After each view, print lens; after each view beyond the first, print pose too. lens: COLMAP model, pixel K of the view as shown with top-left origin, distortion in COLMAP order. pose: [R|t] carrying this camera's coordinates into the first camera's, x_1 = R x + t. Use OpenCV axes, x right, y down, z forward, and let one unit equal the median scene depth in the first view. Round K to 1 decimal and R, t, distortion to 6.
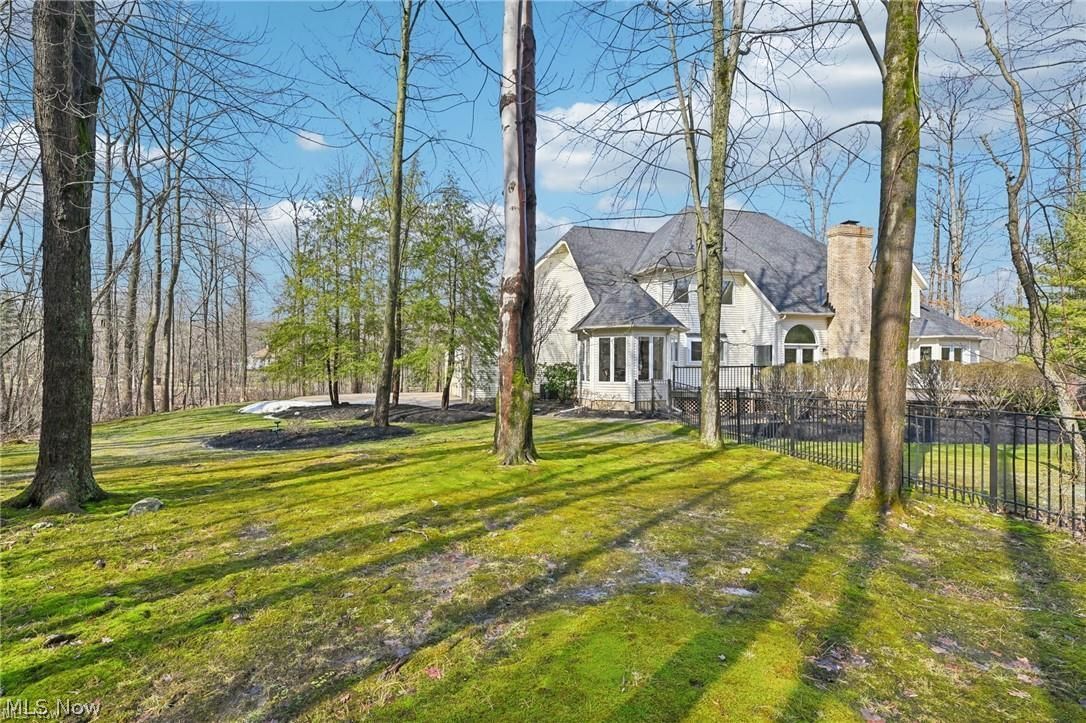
lens RADIAL K [[488.7, 0, 540.0], [0, 488.7, 367.3], [0, 0, 1]] dist [-0.014996, -0.000069]
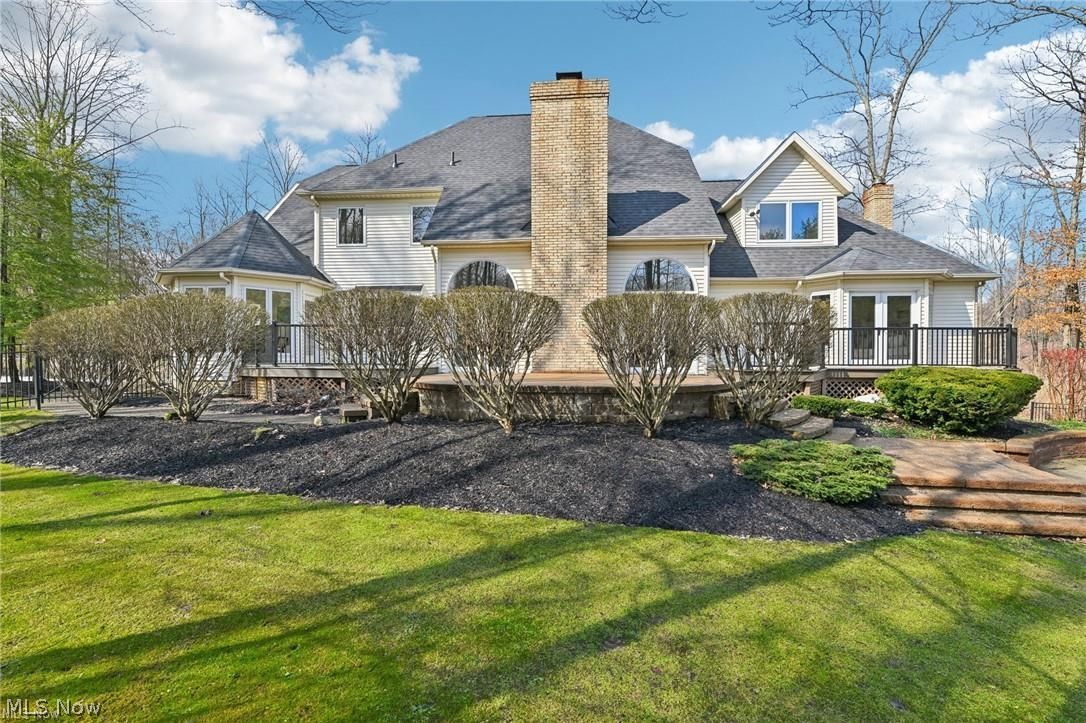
lens RADIAL K [[488.7, 0, 540.0], [0, 488.7, 367.3], [0, 0, 1]] dist [-0.014996, -0.000069]
pose [[0.930735, 0.005270, -0.365657, 0.802349], [-0.005129, 0.999986, 0.001357, 0.041169], [0.365659, 0.000612, 0.930749, 0.445244]]
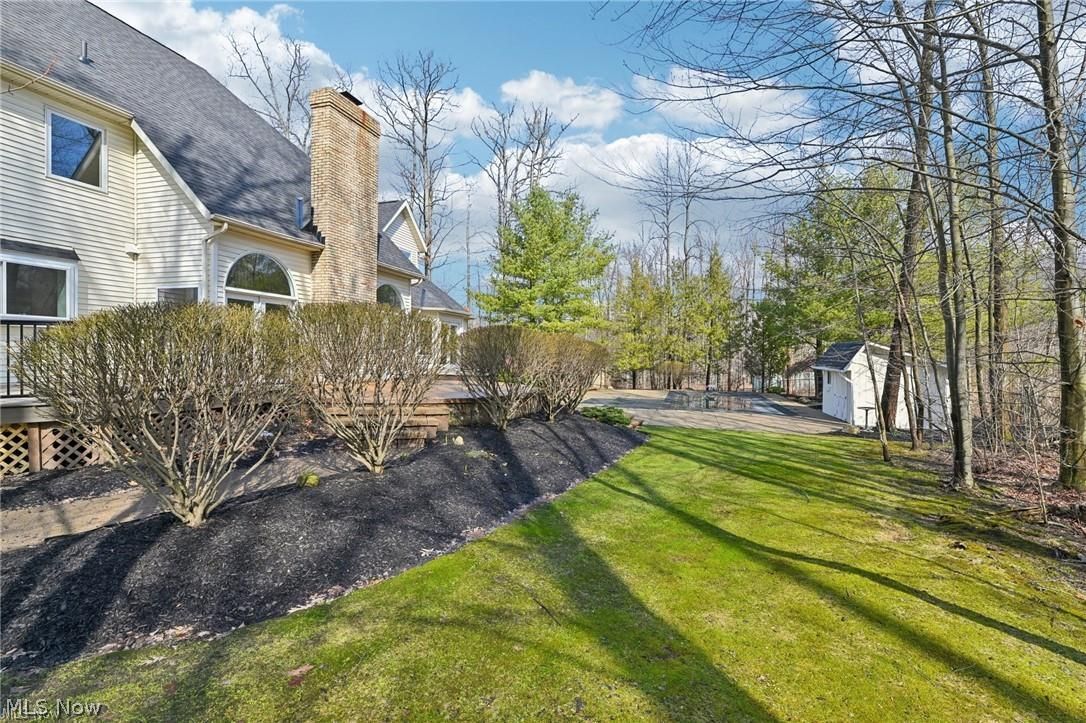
lens RADIAL K [[488.7, 0, 540.0], [0, 488.7, 367.3], [0, 0, 1]] dist [-0.014996, -0.000069]
pose [[0.550335, -0.016658, 0.834778, 0.259800], [-0.005488, 0.999707, 0.023567, 0.015652], [-0.834926, -0.017551, 0.550082, 0.459326]]
